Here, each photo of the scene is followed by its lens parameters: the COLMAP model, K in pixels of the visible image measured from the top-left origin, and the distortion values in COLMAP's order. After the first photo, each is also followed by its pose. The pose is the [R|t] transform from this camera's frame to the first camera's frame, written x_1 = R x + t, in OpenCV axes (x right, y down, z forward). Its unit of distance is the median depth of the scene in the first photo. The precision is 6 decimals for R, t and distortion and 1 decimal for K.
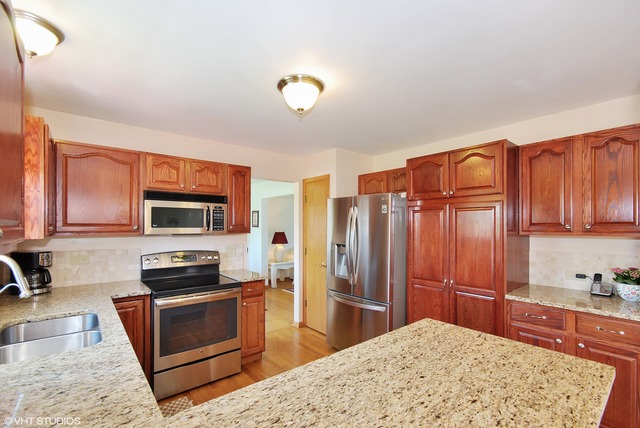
lens RADIAL K [[291.3, 0, 327.7], [0, 291.3, 225.3], [0, 0, 1]] dist [-0.002200, -0.000058]
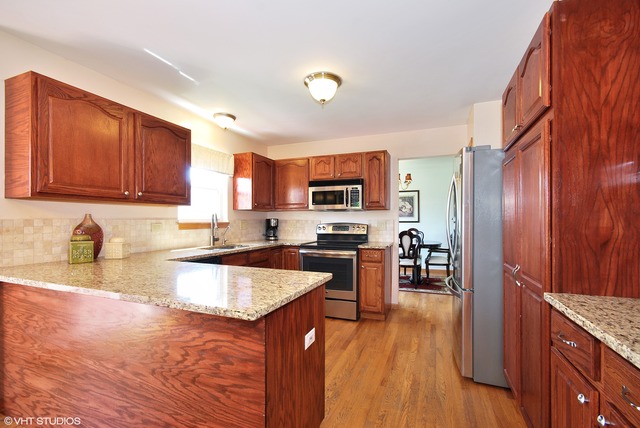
lens RADIAL K [[291.3, 0, 321.9], [0, 291.3, 219.6], [0, 0, 1]] dist [-0.002200, -0.000058]
pose [[0.474429, -0.003116, -0.880288, 0.711864], [0.003790, 0.999992, -0.001497, 0.080580], [0.880286, -0.002626, 0.474436, 0.293144]]
